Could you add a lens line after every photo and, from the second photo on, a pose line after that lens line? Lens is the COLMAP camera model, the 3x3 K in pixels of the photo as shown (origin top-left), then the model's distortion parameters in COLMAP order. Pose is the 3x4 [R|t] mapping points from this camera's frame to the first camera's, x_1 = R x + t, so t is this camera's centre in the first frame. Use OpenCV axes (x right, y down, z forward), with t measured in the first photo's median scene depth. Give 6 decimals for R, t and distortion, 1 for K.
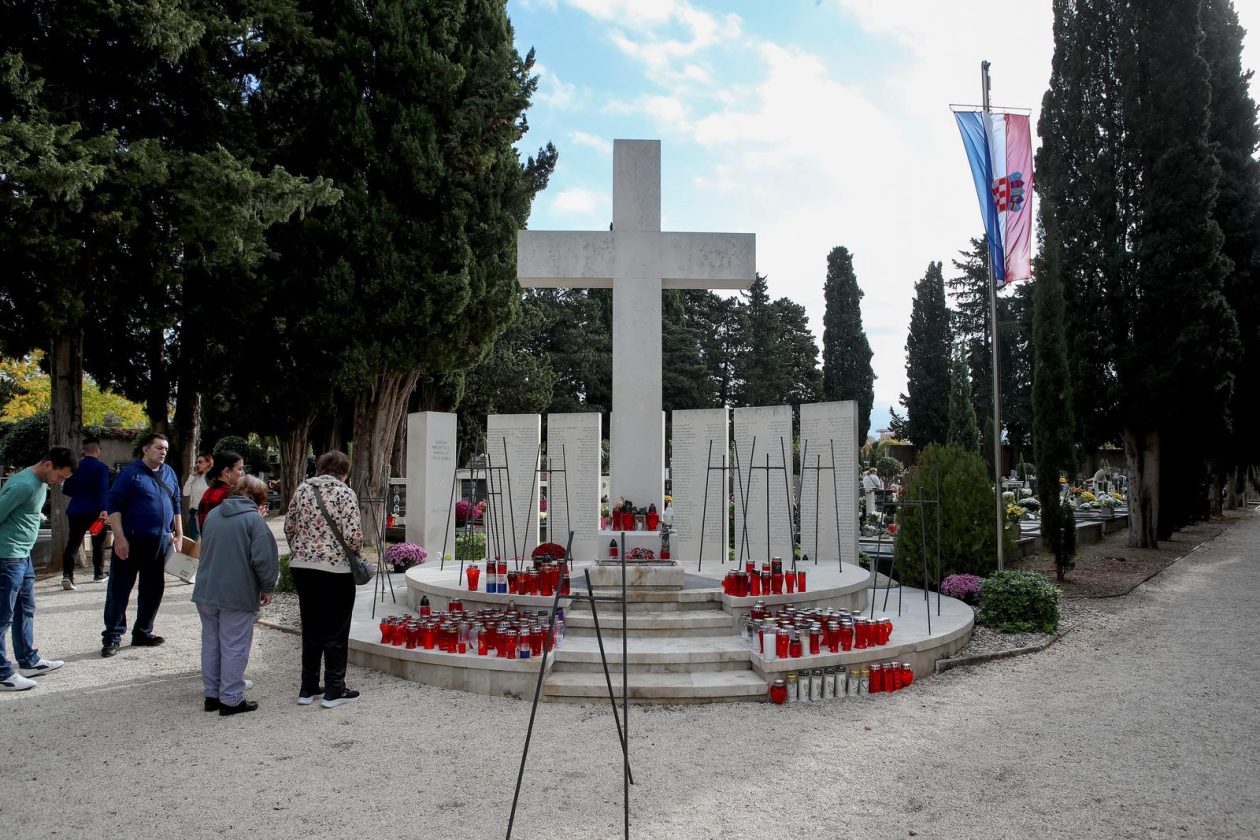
lens RADIAL K [[958.2, 0, 648.7], [0, 958.2, 410.2], [0, 0, 1]] dist [-0.109731, 0.092889]
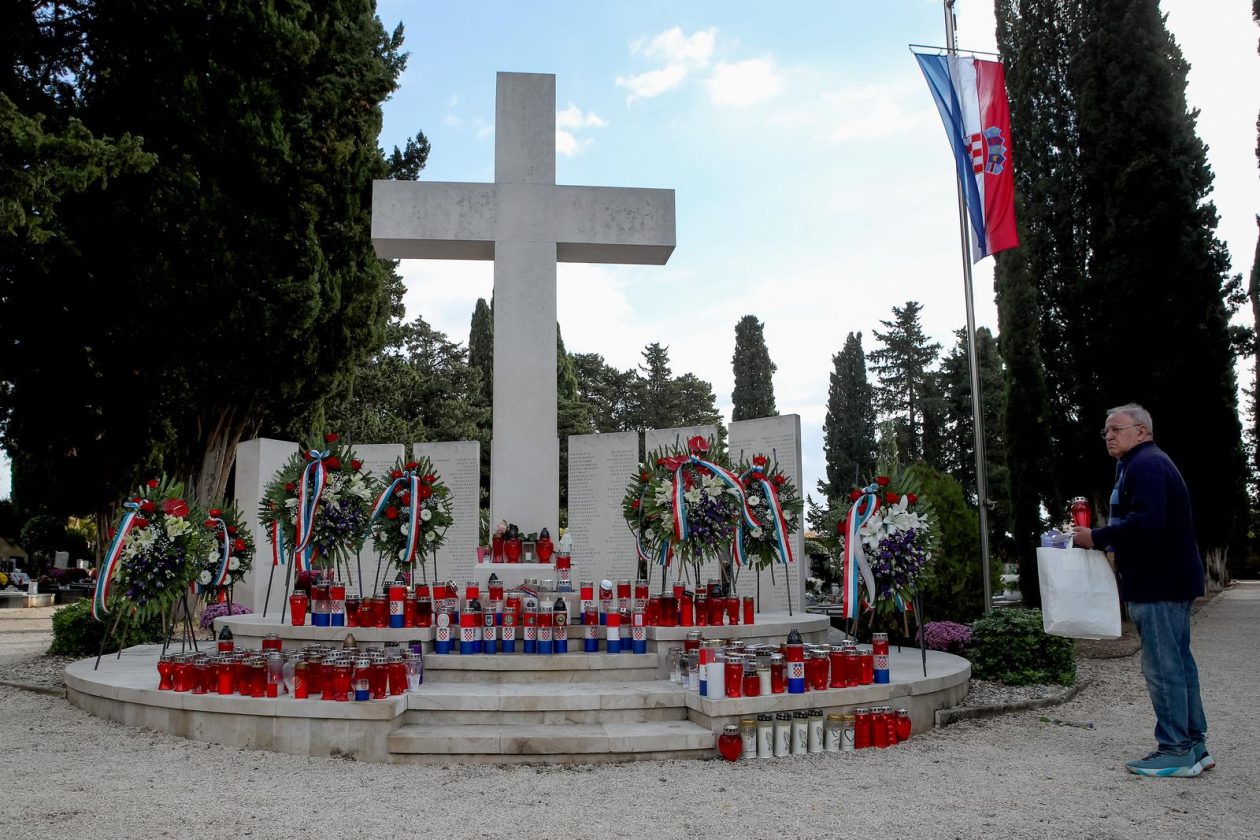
lens RADIAL K [[1069.9, 0, 597.6], [0, 1069.9, 424.8], [0, 0, 1]] dist [-0.108722, 0.090305]
pose [[0.998379, 0.000203, 0.056917, -0.001611], [0.004040, 0.997219, -0.074420, 0.050433], [-0.056773, 0.074529, 0.995601, 0.090192]]
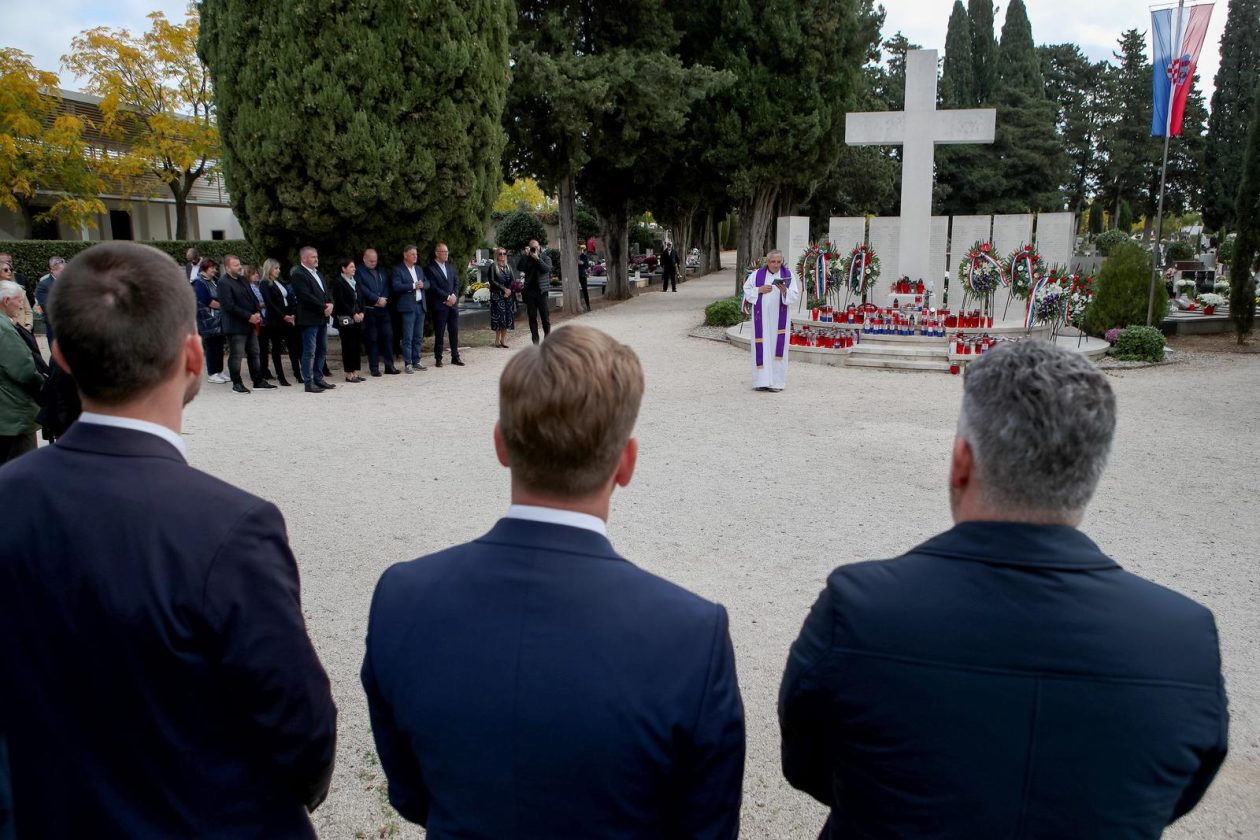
lens RADIAL K [[956.1, 0, 658.1], [0, 956.1, 467.3], [0, 0, 1]] dist [-0.129680, 0.100709]
pose [[0.938079, 0.077023, -0.337750, 0.101461], [0.024628, 0.957675, 0.286797, -0.047391], [0.345545, -0.277357, 0.896478, -0.491948]]
